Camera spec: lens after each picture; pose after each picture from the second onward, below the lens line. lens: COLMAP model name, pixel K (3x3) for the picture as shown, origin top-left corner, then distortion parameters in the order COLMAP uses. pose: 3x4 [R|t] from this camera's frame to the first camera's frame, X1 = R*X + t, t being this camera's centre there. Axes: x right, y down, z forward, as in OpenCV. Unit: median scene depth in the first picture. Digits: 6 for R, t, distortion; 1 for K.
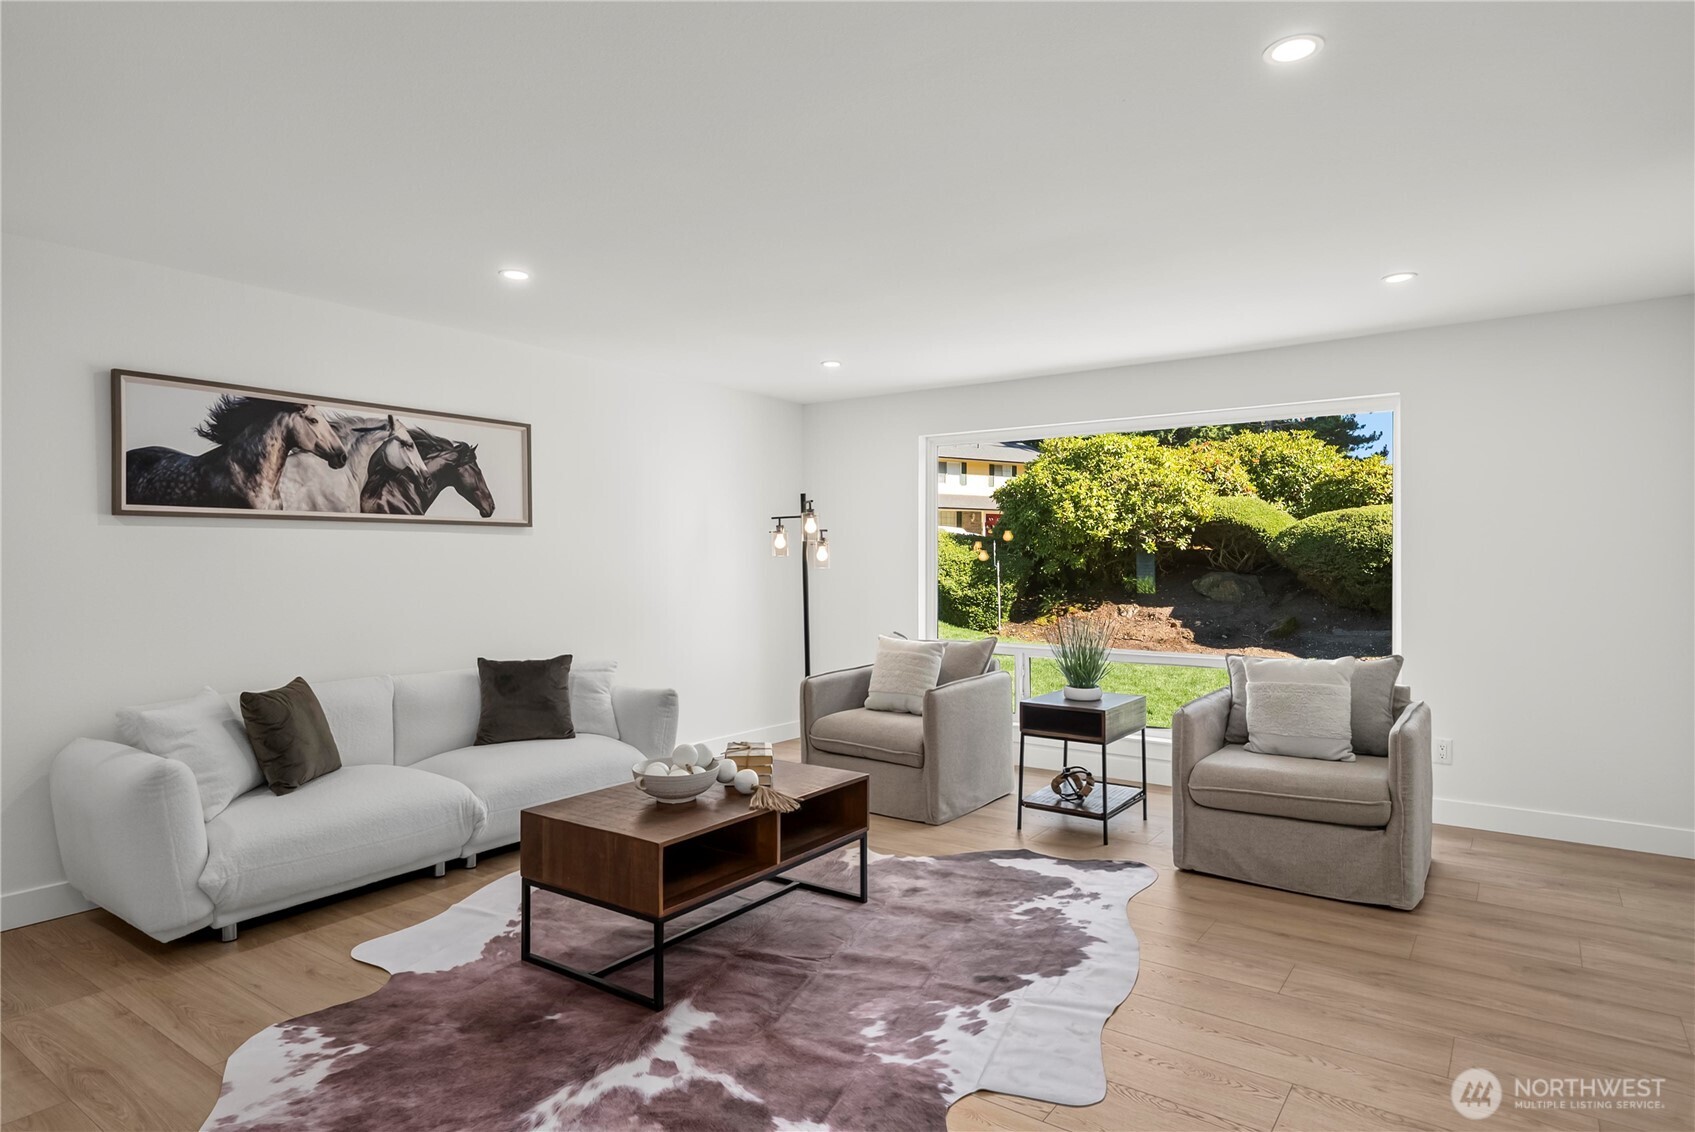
lens RADIAL K [[959.4, 0, 853.4], [0, 959.4, 563.2], [0, 0, 1]] dist [0.006007, 0.002871]
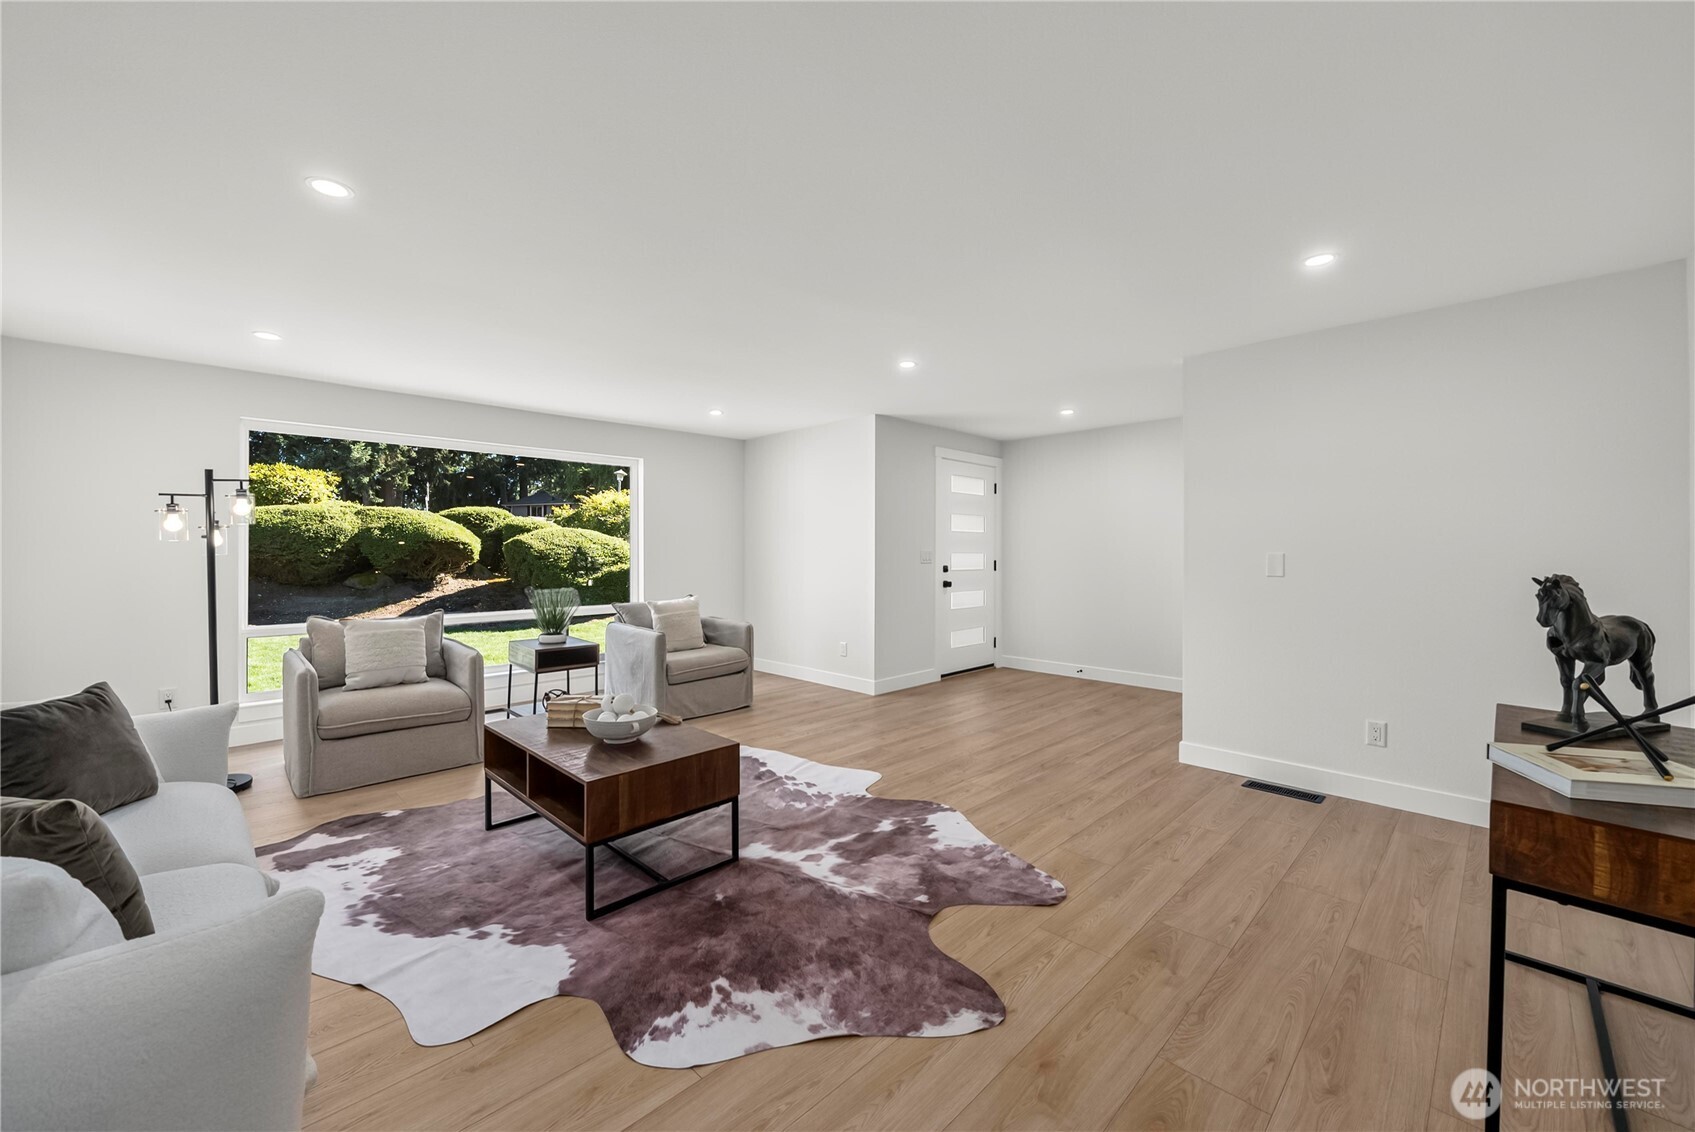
lens RADIAL K [[662.2, 0, 856.3], [0, 662.2, 551.6], [0, 0, 1]] dist [-0.002223, 0.000025]
pose [[0.152515, -0.003119, 0.988296, -0.802693], [-0.001165, 0.999994, 0.003336, -0.000268], [-0.988300, -0.001660, 0.152510, 0.467419]]
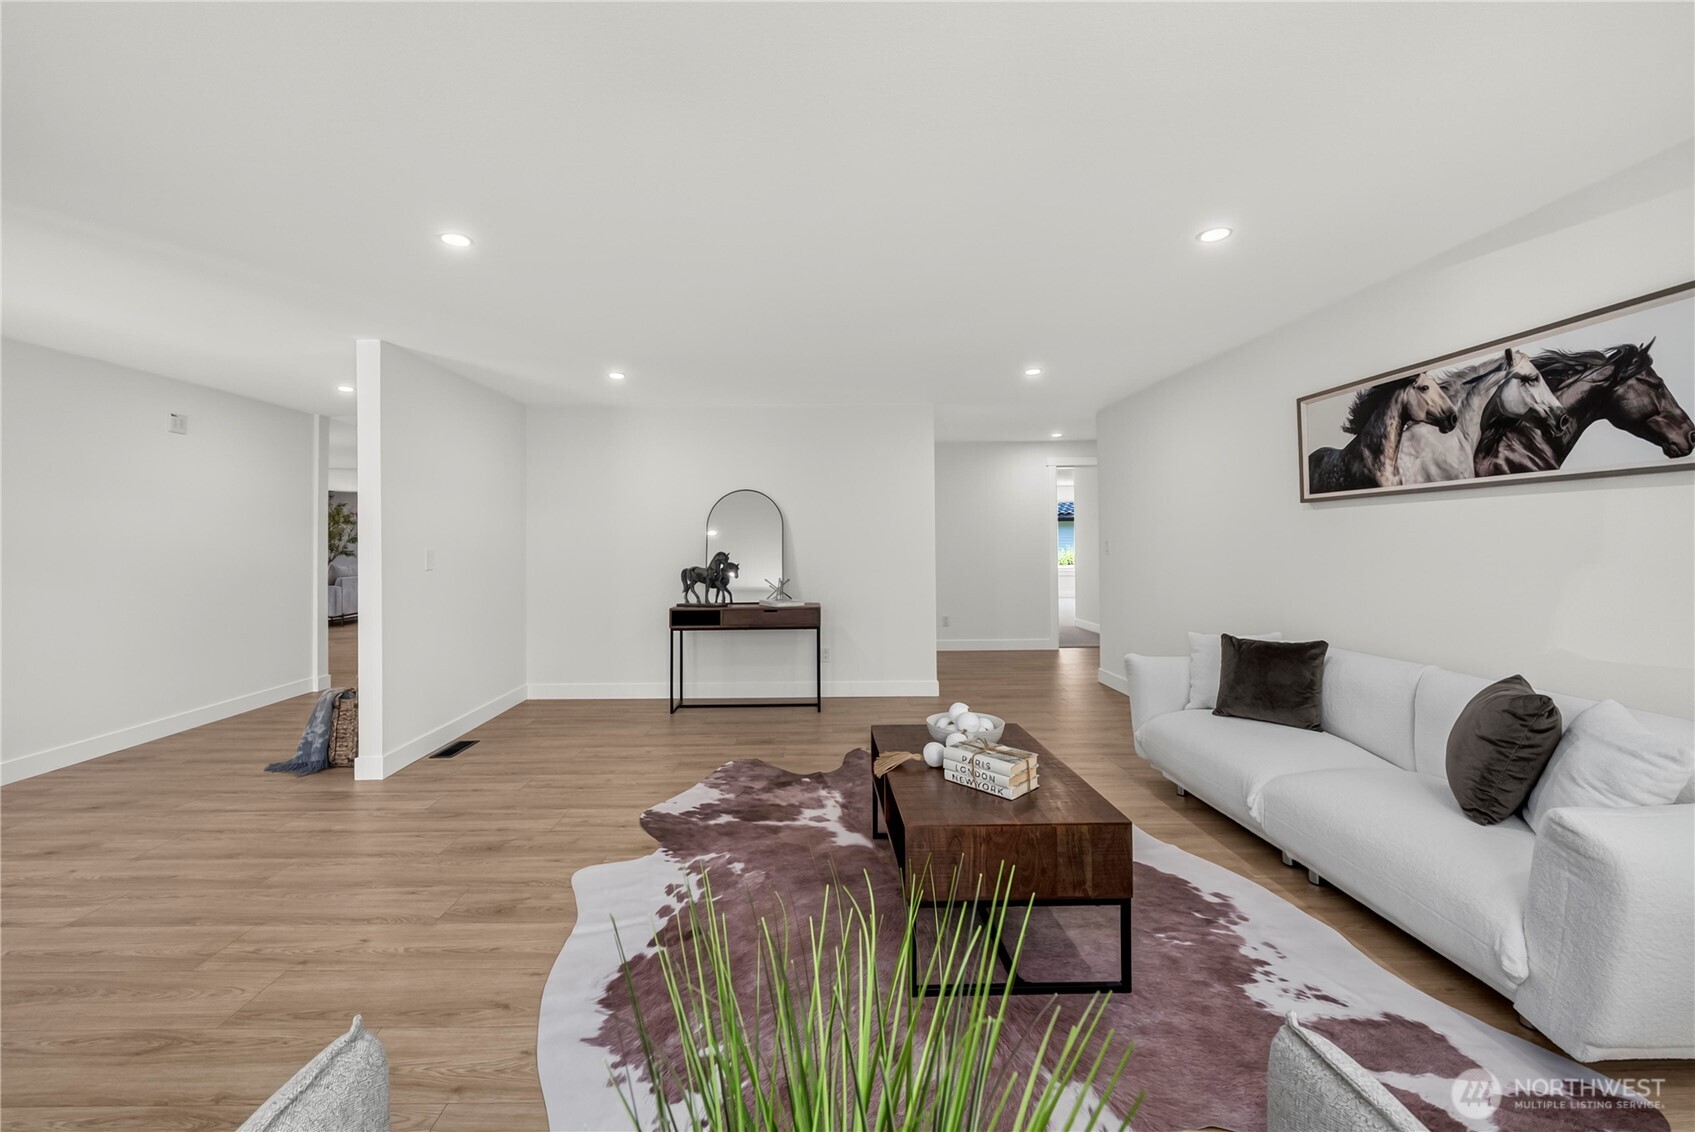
lens RADIAL K [[687.6, 0, 811.7], [0, 687.6, 530.6], [0, 0, 1]] dist [-0.002149, 0.000662]
pose [[-0.815071, 0.000122, -0.579361, 0.352451], [0.009832, 0.999859, -0.013622, -0.003409], [0.579277, -0.016799, -0.814957, 1.276572]]
